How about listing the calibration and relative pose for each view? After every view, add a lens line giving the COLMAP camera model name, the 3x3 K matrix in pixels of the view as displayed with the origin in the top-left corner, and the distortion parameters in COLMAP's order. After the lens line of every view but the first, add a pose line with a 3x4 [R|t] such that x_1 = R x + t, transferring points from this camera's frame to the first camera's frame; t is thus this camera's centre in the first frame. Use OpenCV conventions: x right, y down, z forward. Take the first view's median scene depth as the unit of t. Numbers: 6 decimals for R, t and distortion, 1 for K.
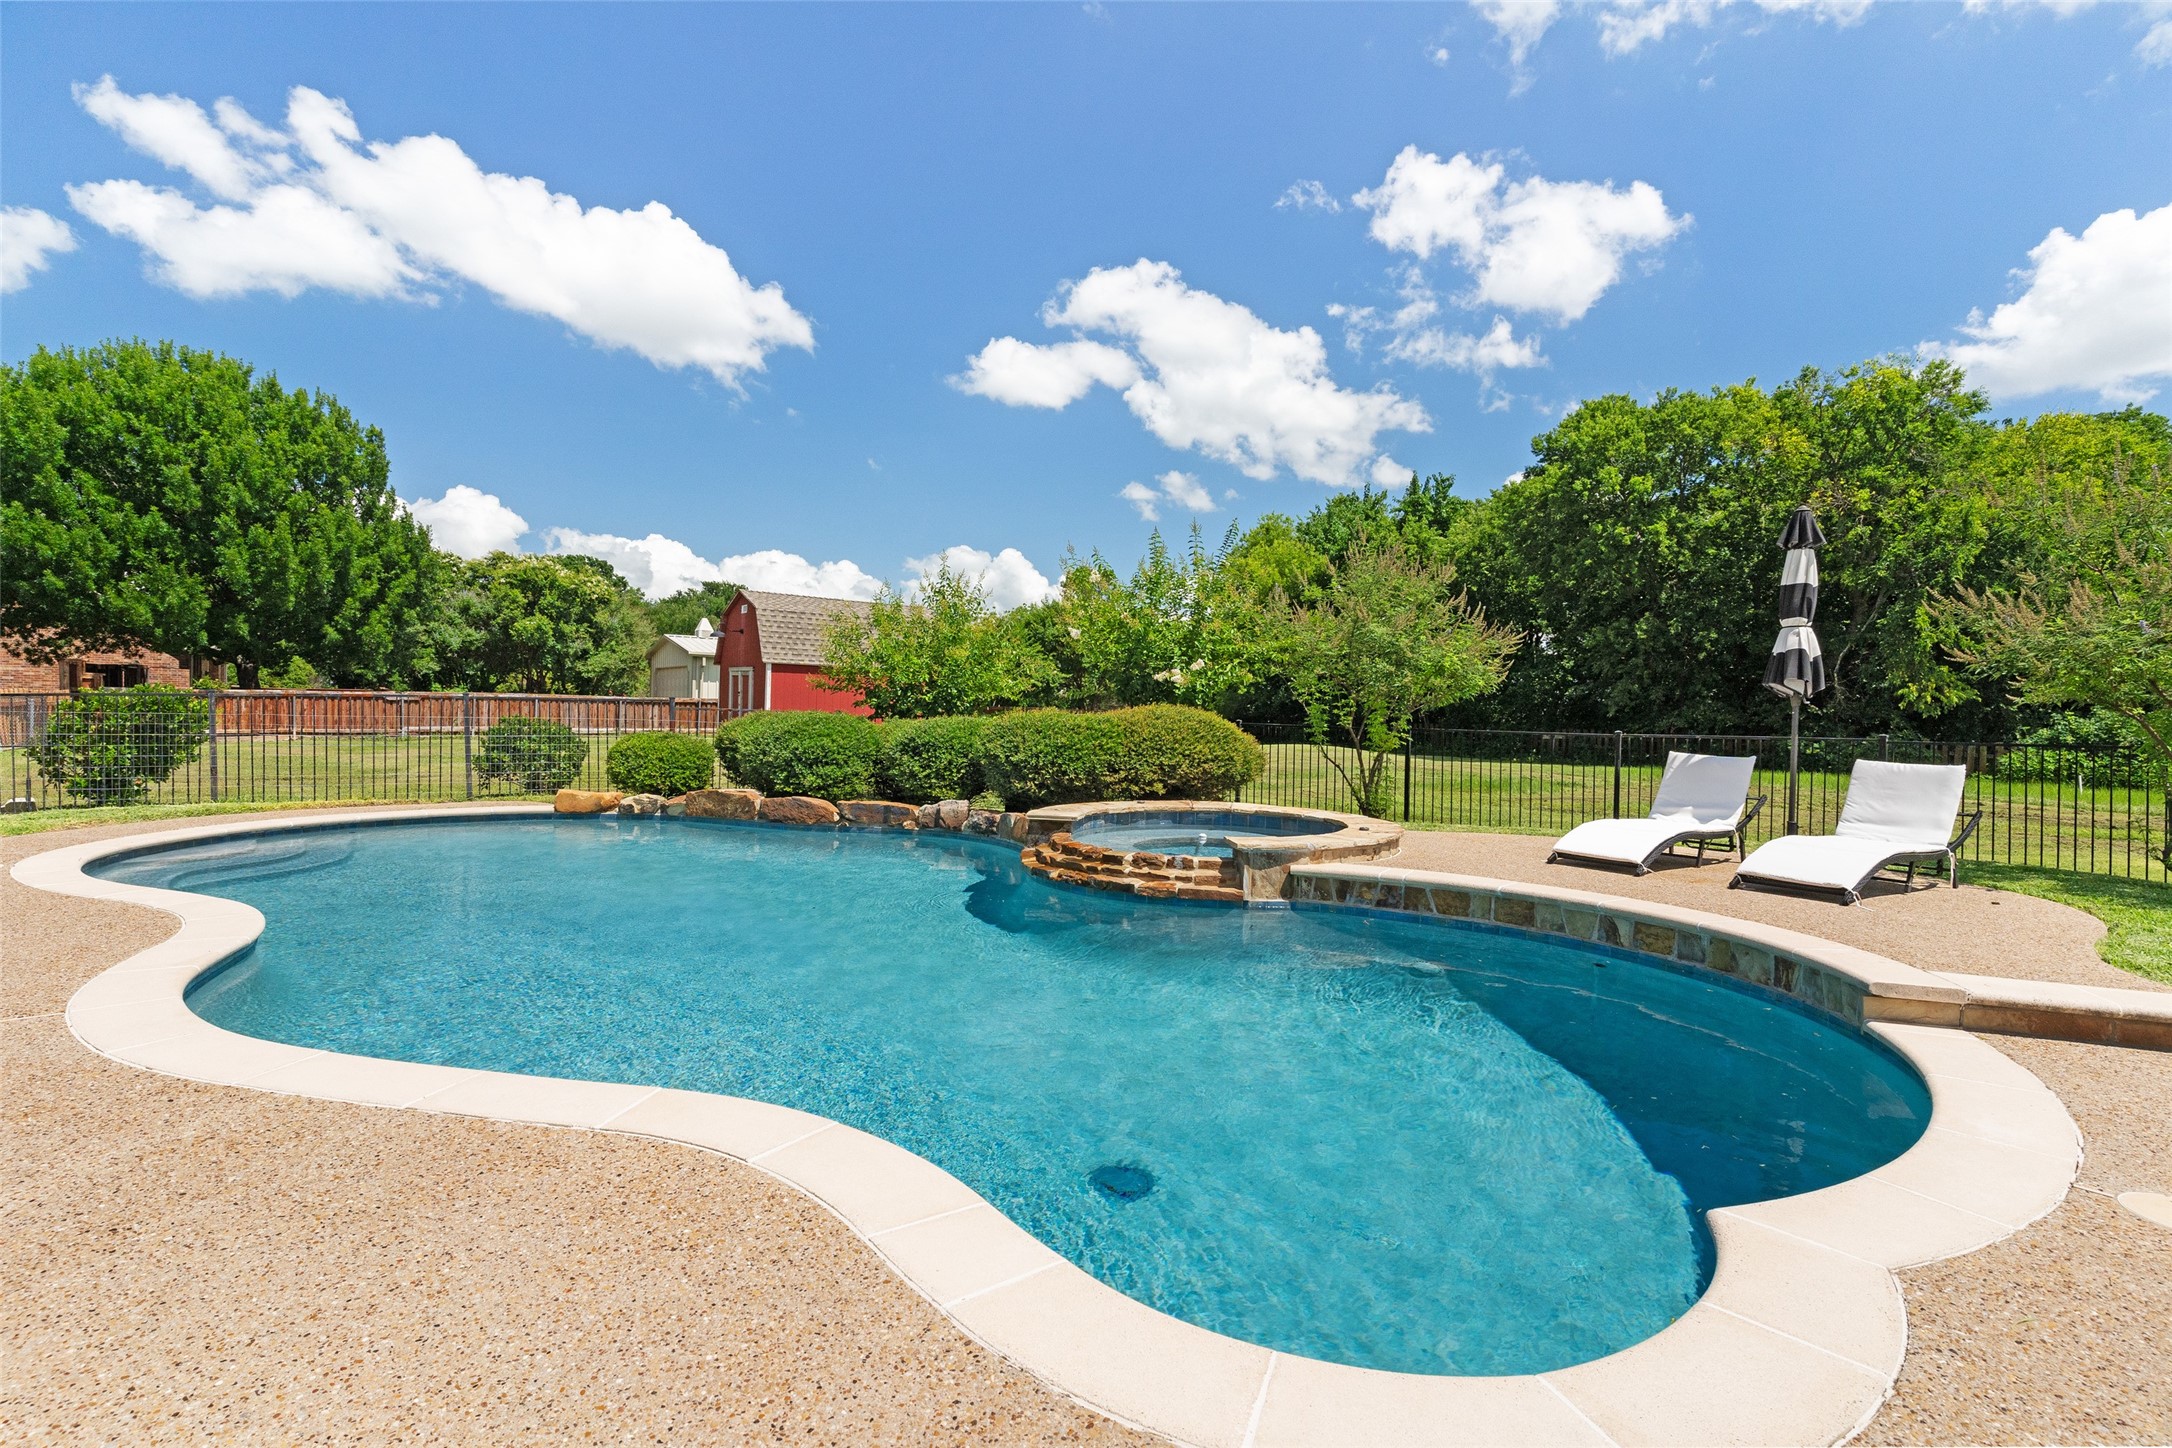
lens RADIAL K [[1042.8, 0, 1055.3], [0, 1042.8, 707.4], [0, 0, 1]] dist [0.001571, 0.002001]
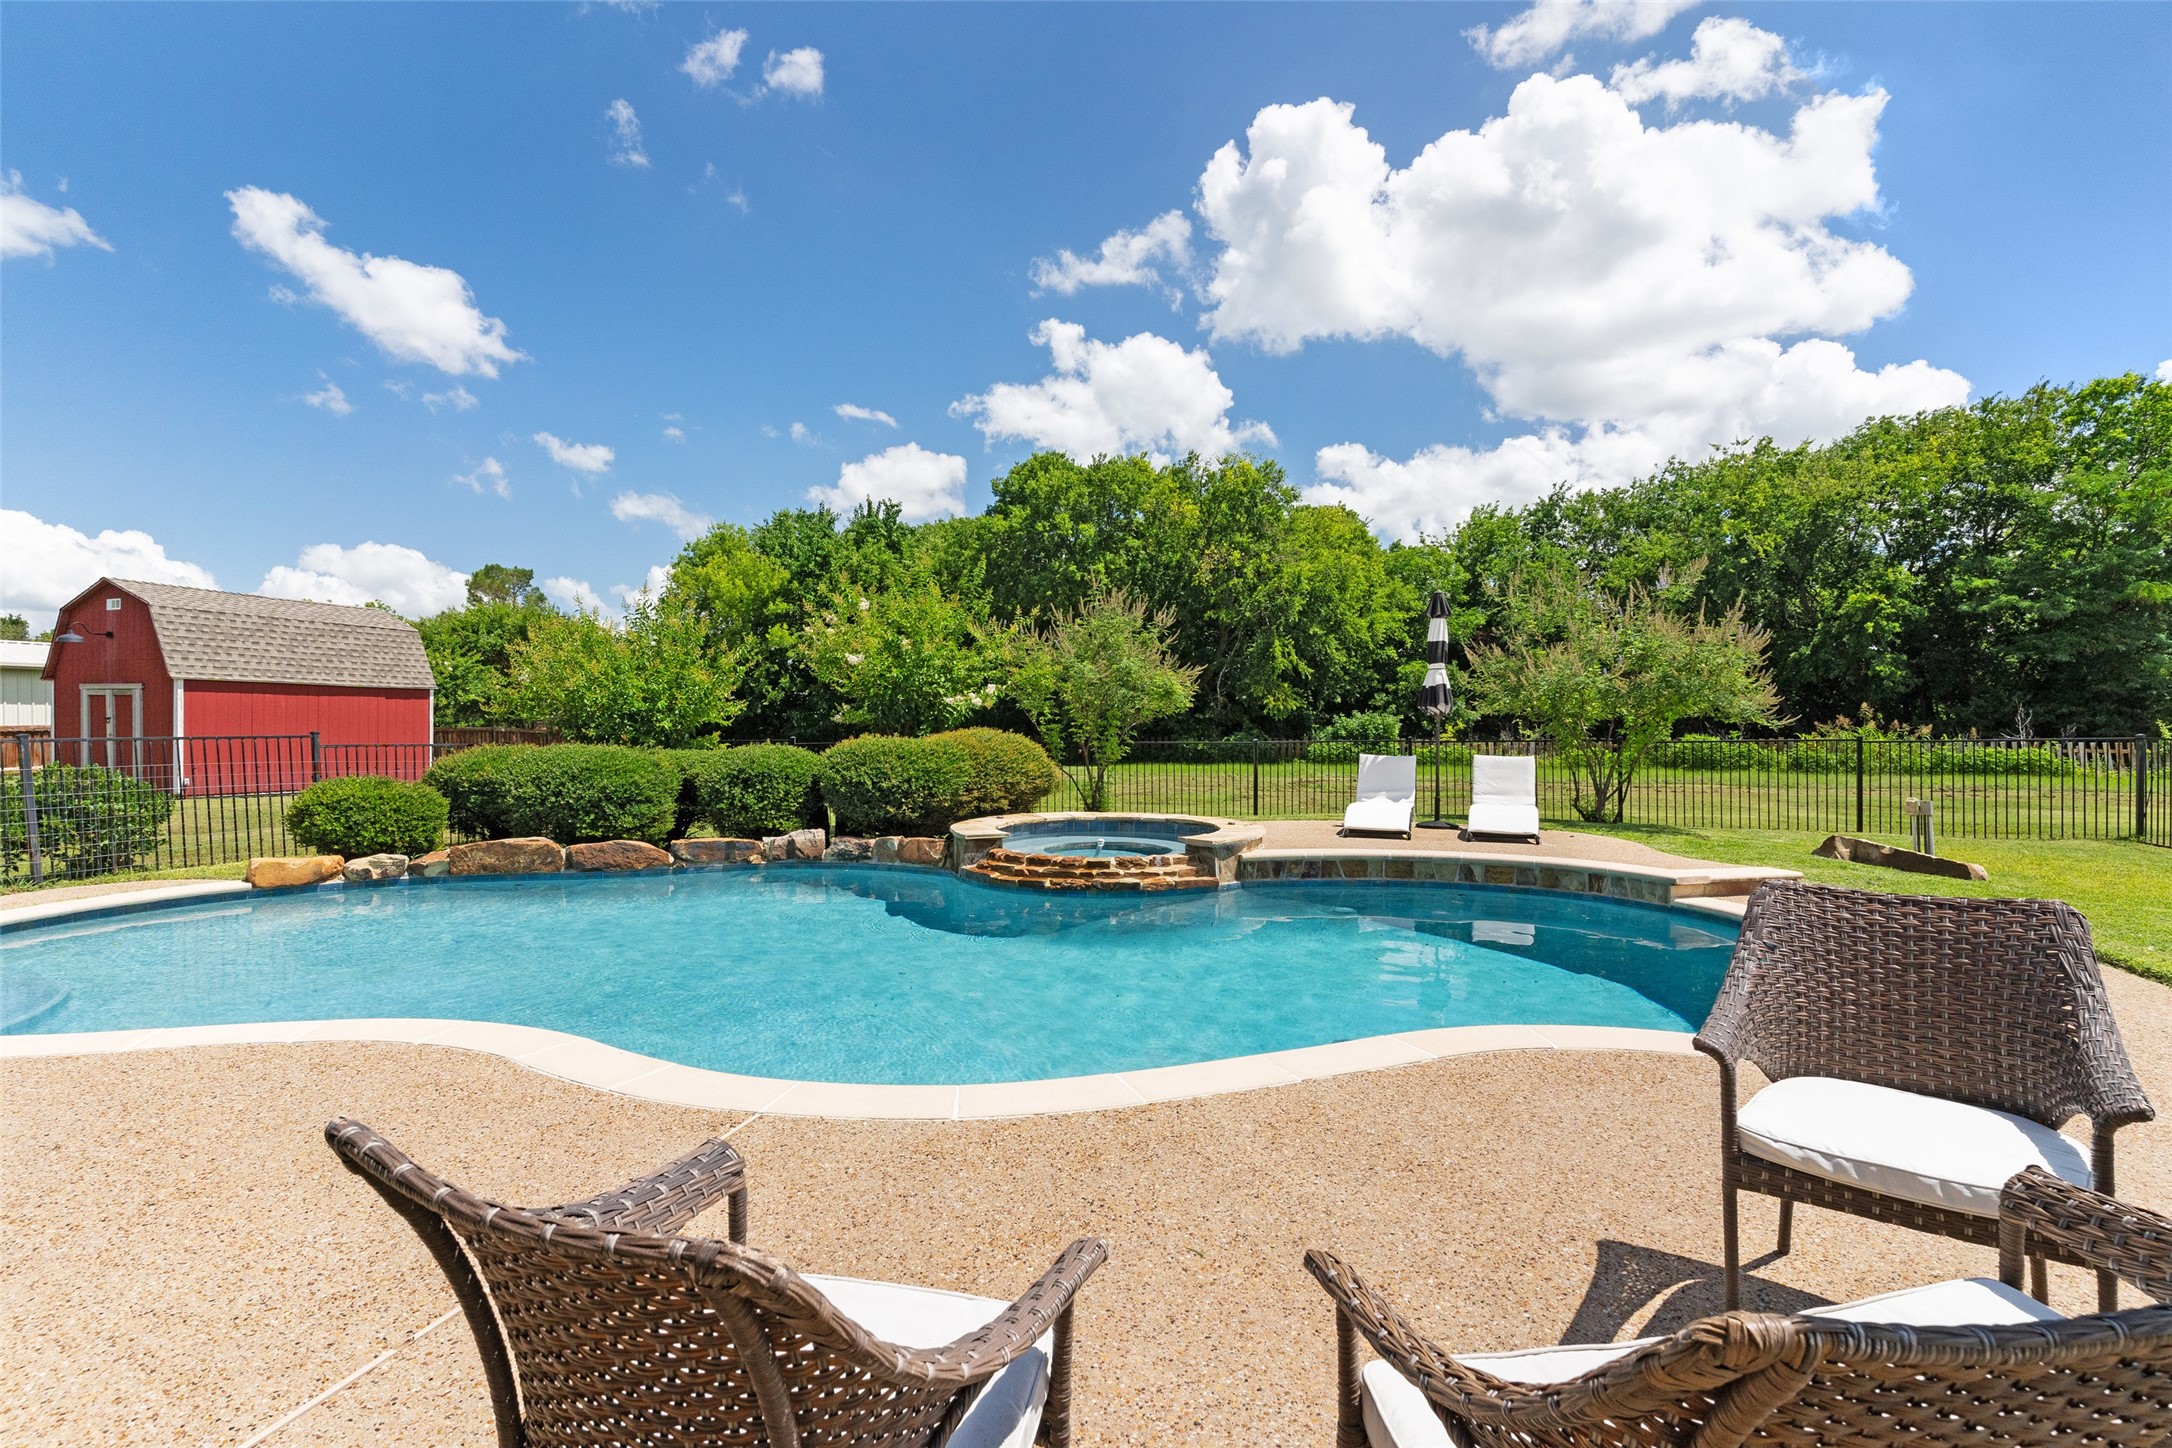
lens RADIAL K [[1042.8, 0, 1077.7], [0, 1042.8, 732.2], [0, 0, 1]] dist [0.001571, 0.002001]
pose [[0.824628, -0.026985, 0.565032, -0.383121], [0.018843, 0.999618, 0.020239, -0.016848], [-0.565362, -0.006043, 0.824821, 0.029057]]
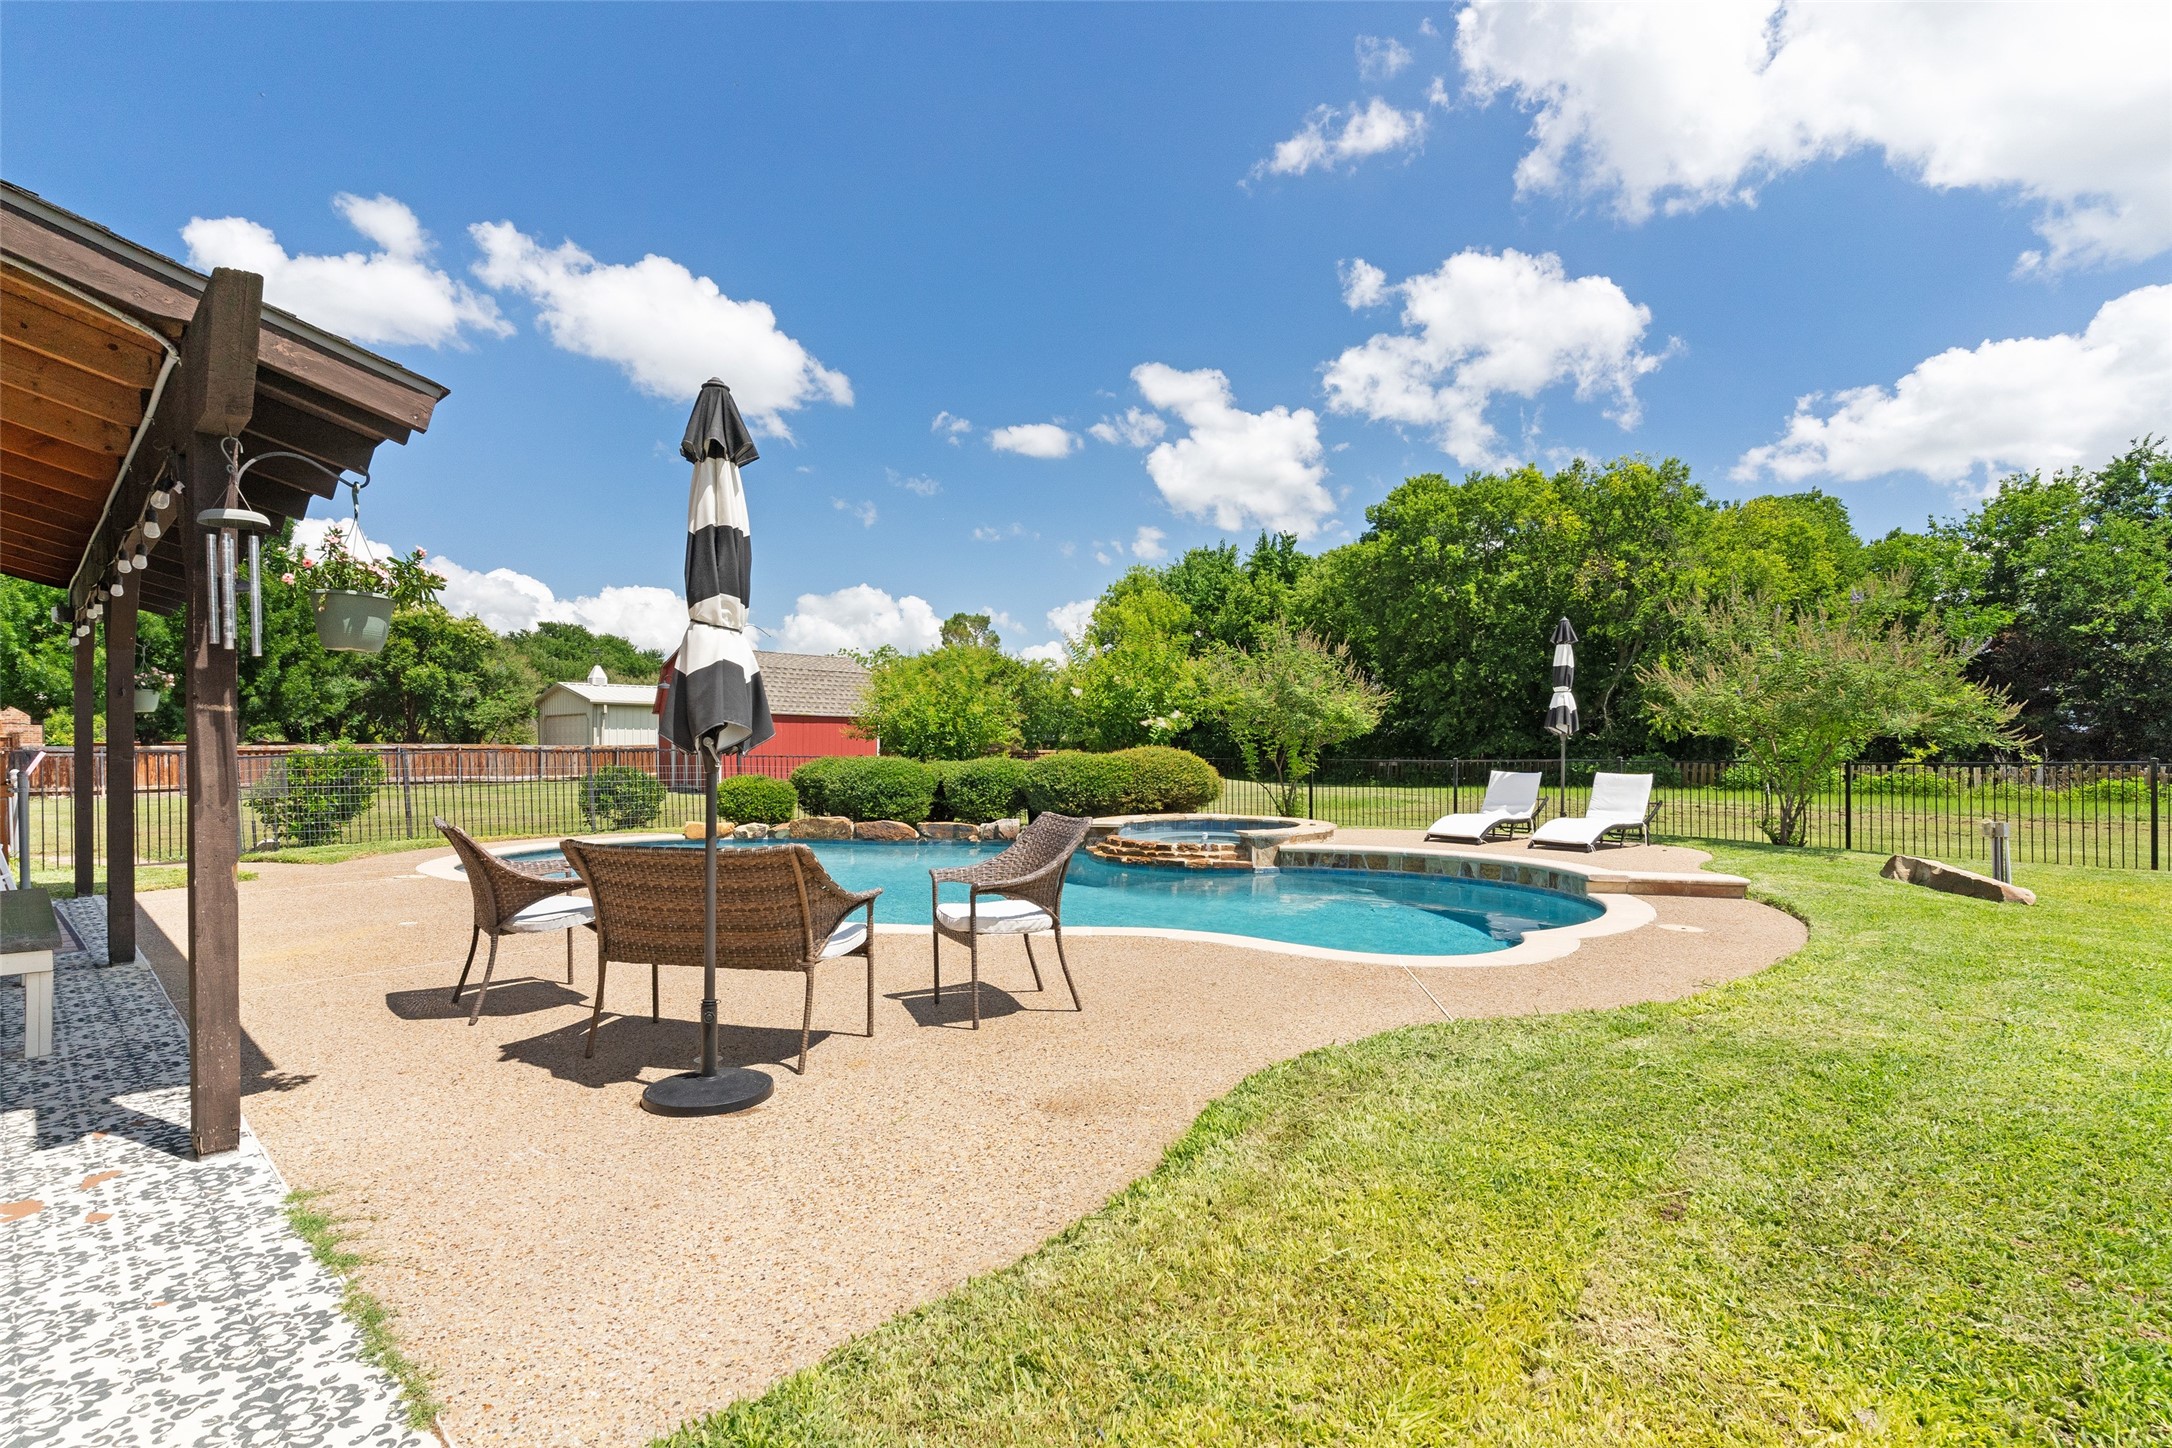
lens RADIAL K [[1042.8, 0, 1067.0], [0, 1042.8, 735.6], [0, 0, 1]] dist [0.001571, 0.002001]
pose [[0.987364, -0.017765, 0.157472, -0.202548], [0.019069, 0.999795, -0.006771, -0.008386], [-0.157319, 0.009688, 0.987500, -0.316303]]
